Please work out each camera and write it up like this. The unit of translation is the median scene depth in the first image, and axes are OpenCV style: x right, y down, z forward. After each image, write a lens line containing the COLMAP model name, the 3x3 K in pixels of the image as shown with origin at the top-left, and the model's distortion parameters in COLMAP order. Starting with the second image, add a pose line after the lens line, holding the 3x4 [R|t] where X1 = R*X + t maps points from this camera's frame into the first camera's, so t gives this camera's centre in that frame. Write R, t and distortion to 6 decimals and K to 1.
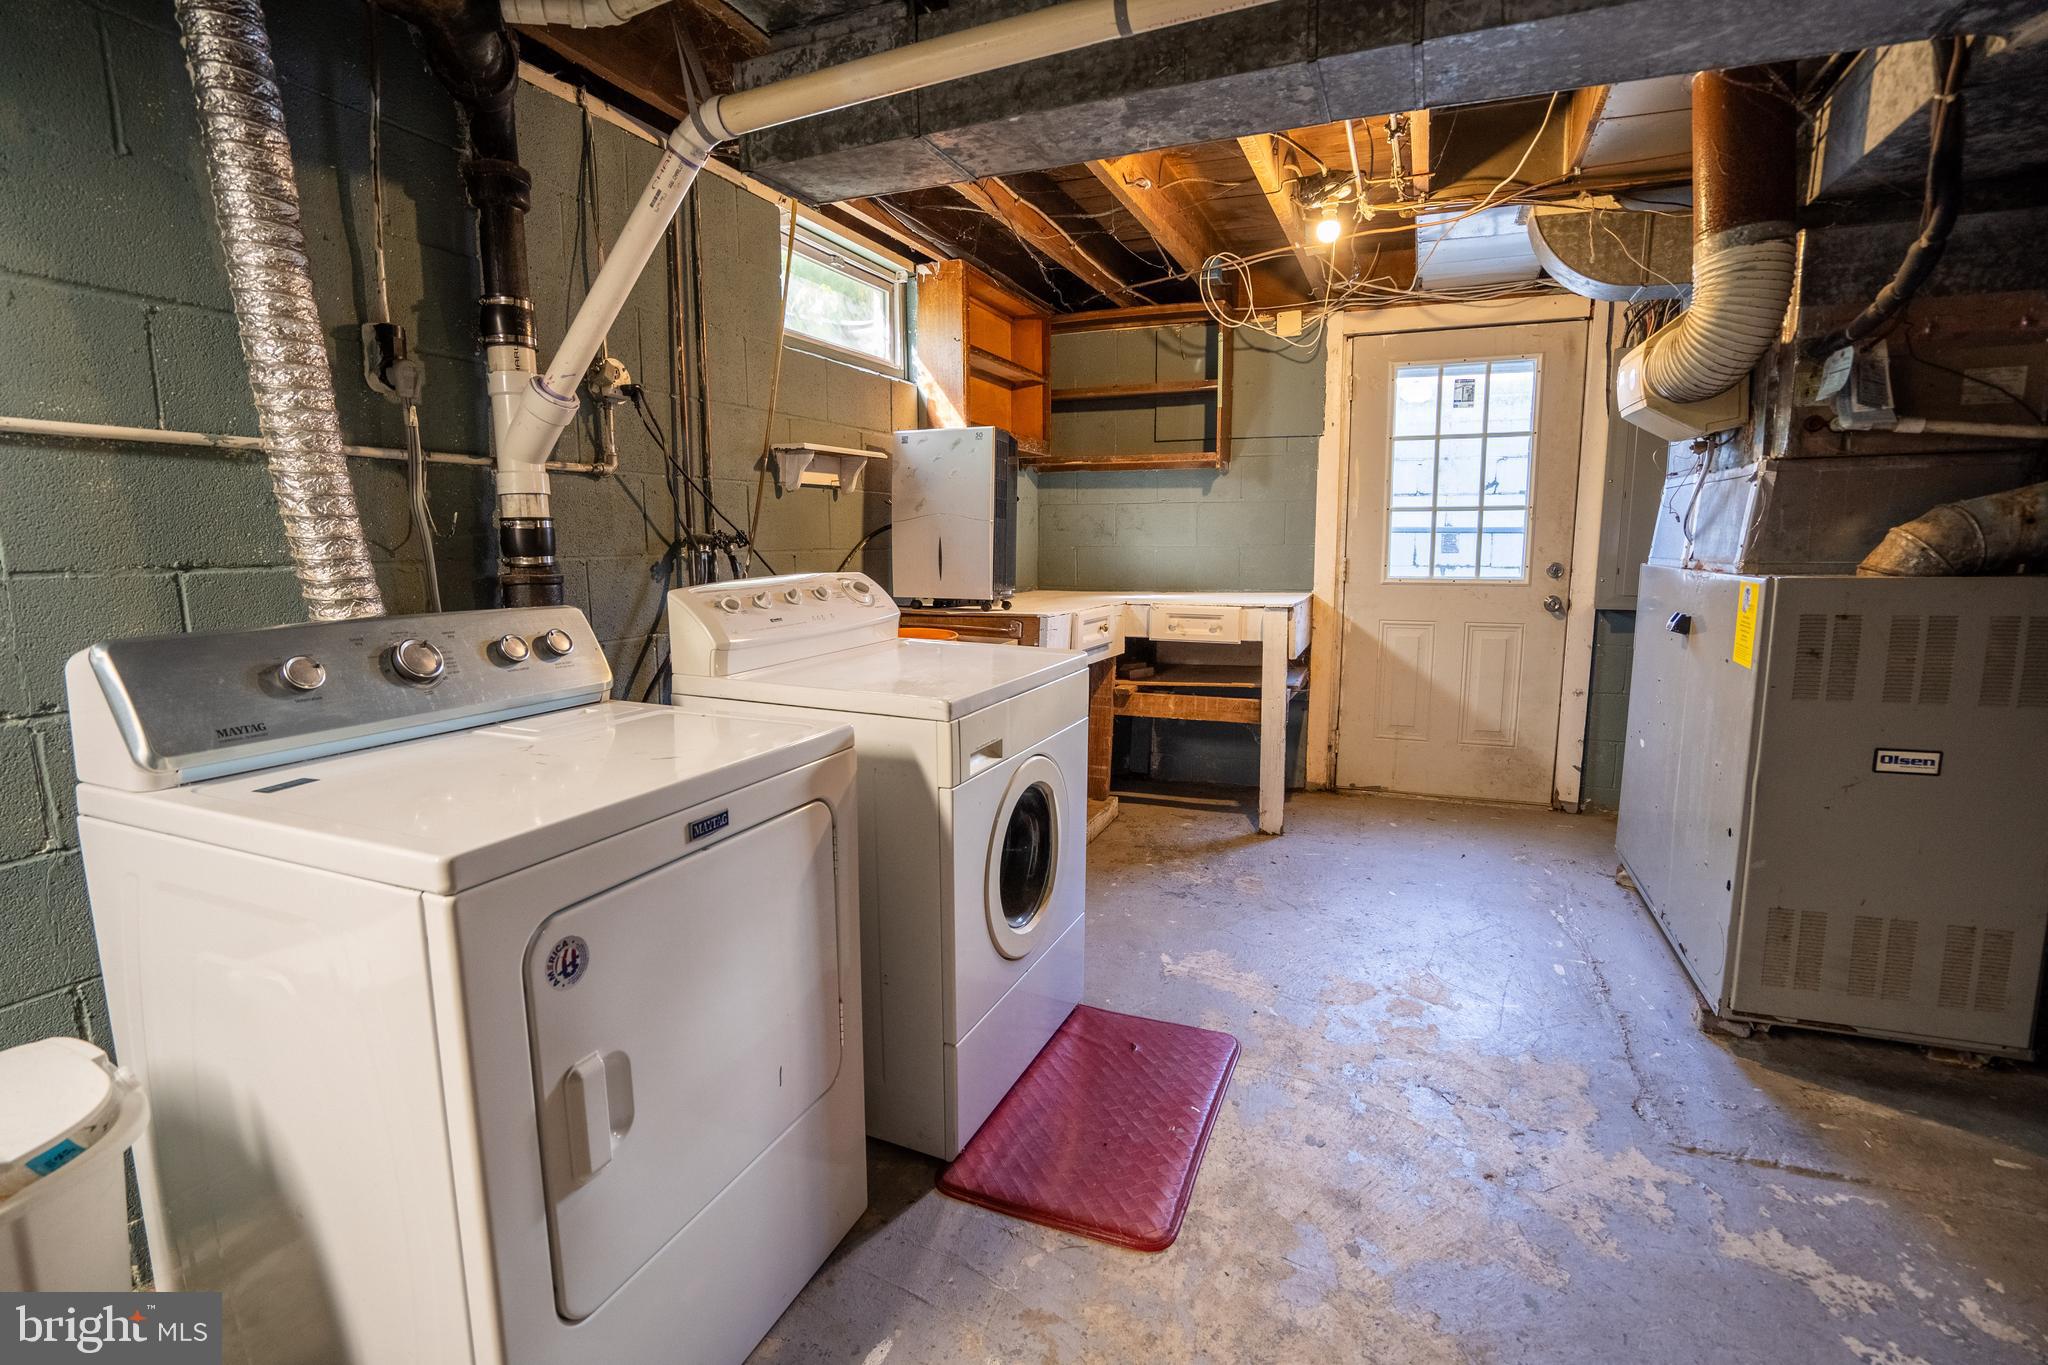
lens RADIAL K [[971.4, 0, 1027.3], [0, 971.4, 679.8], [0, 0, 1]] dist [-0.051634, 0.017216]
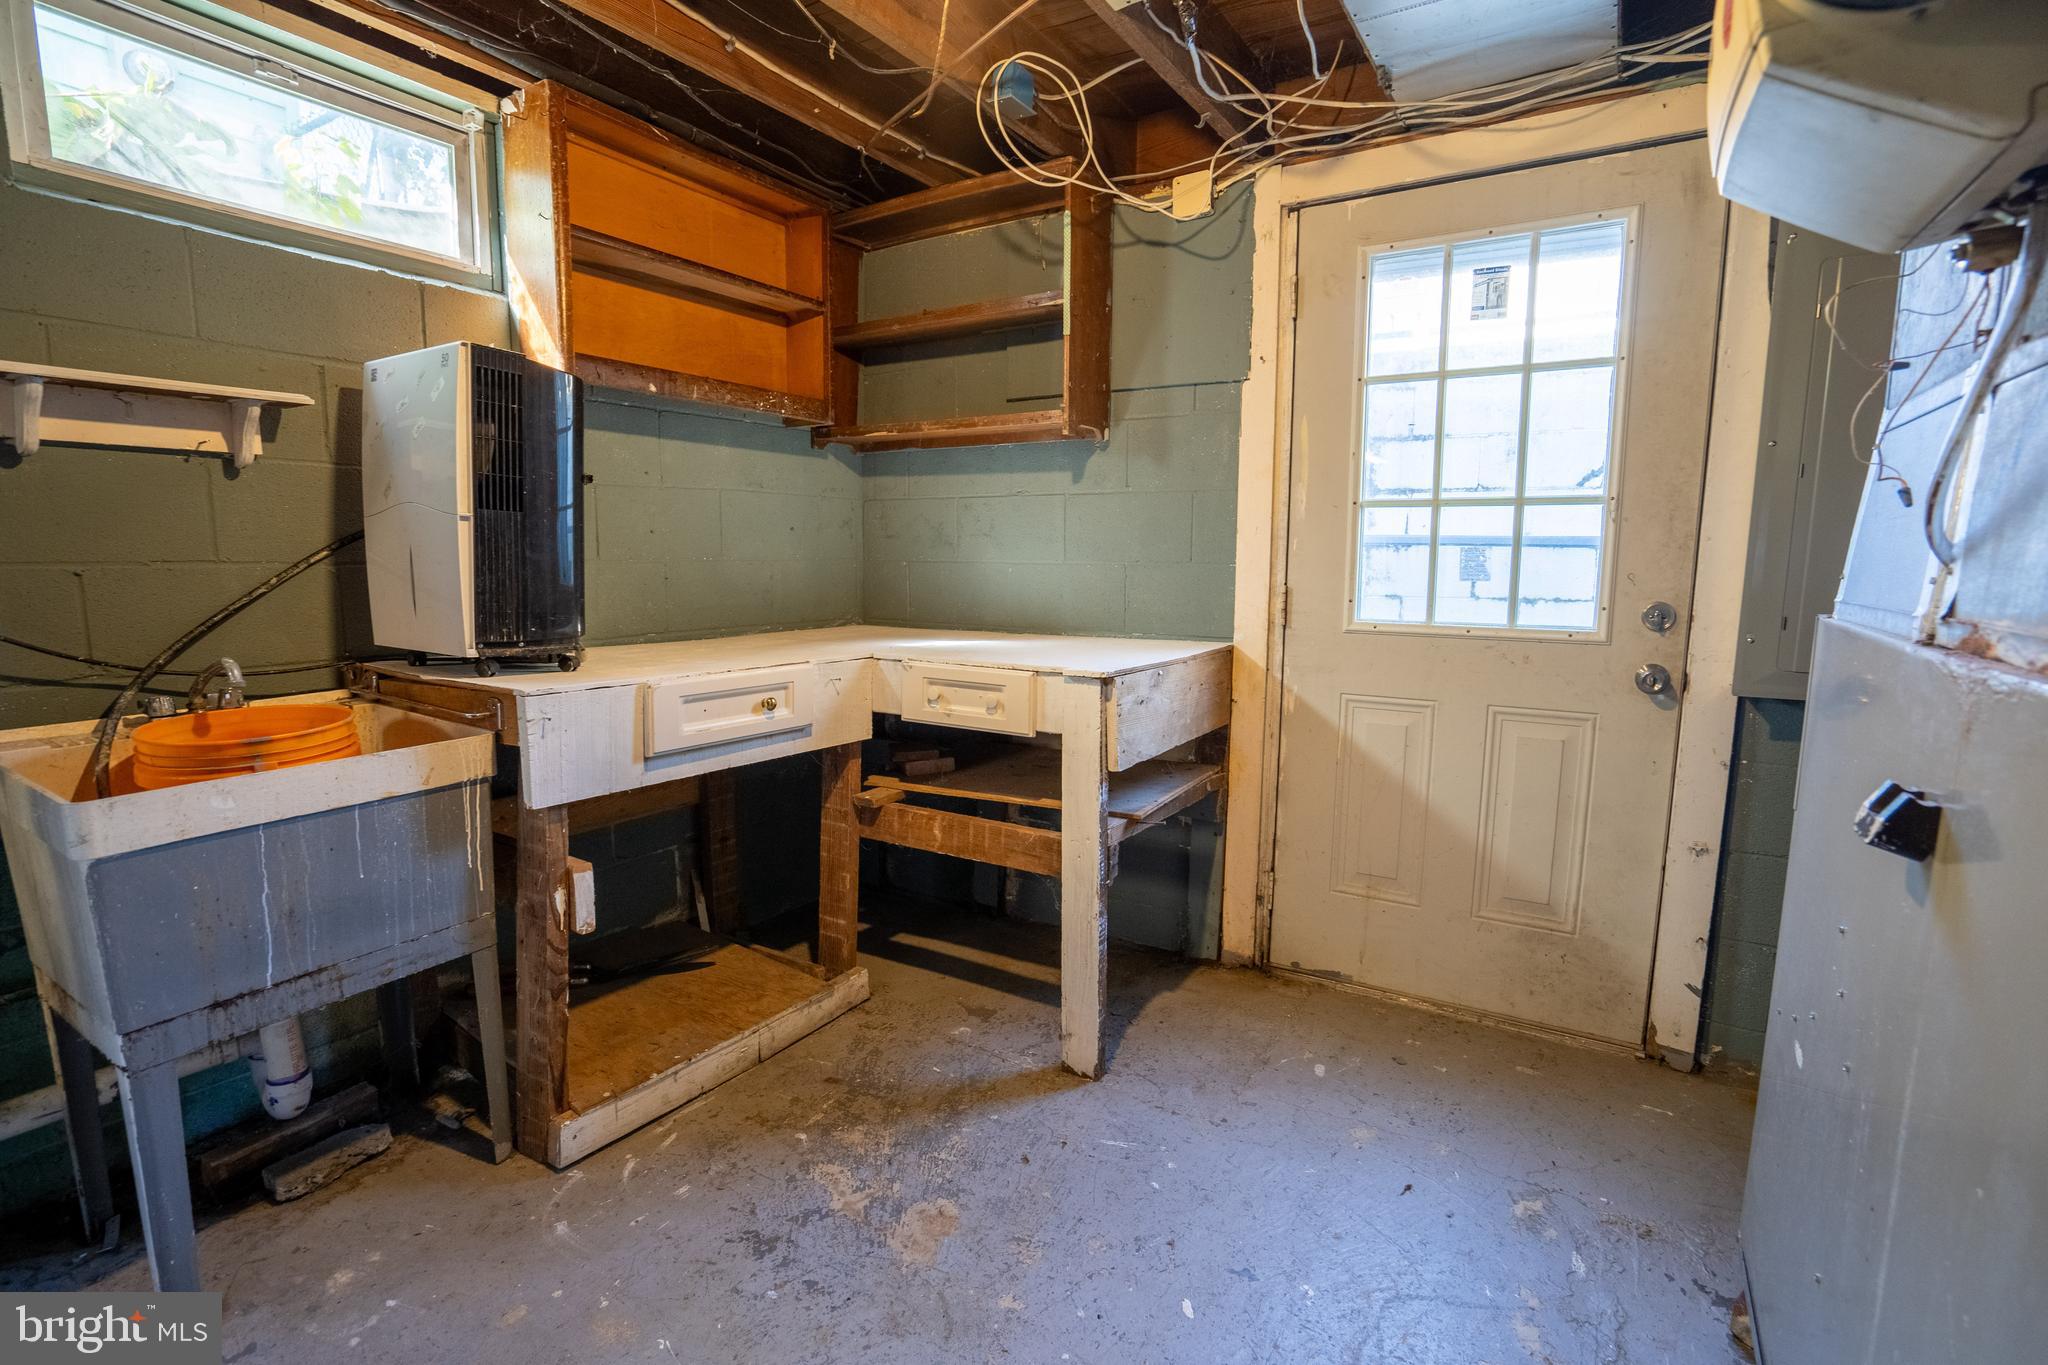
lens RADIAL K [[971.4, 0, 1021.7], [0, 971.4, 680.3], [0, 0, 1]] dist [-0.051634, 0.017216]
pose [[0.984714, 0.035094, -0.170609, 0.290679], [-0.037508, 0.999236, -0.010947, -0.059684], [0.170095, 0.017179, 0.985278, 0.414176]]
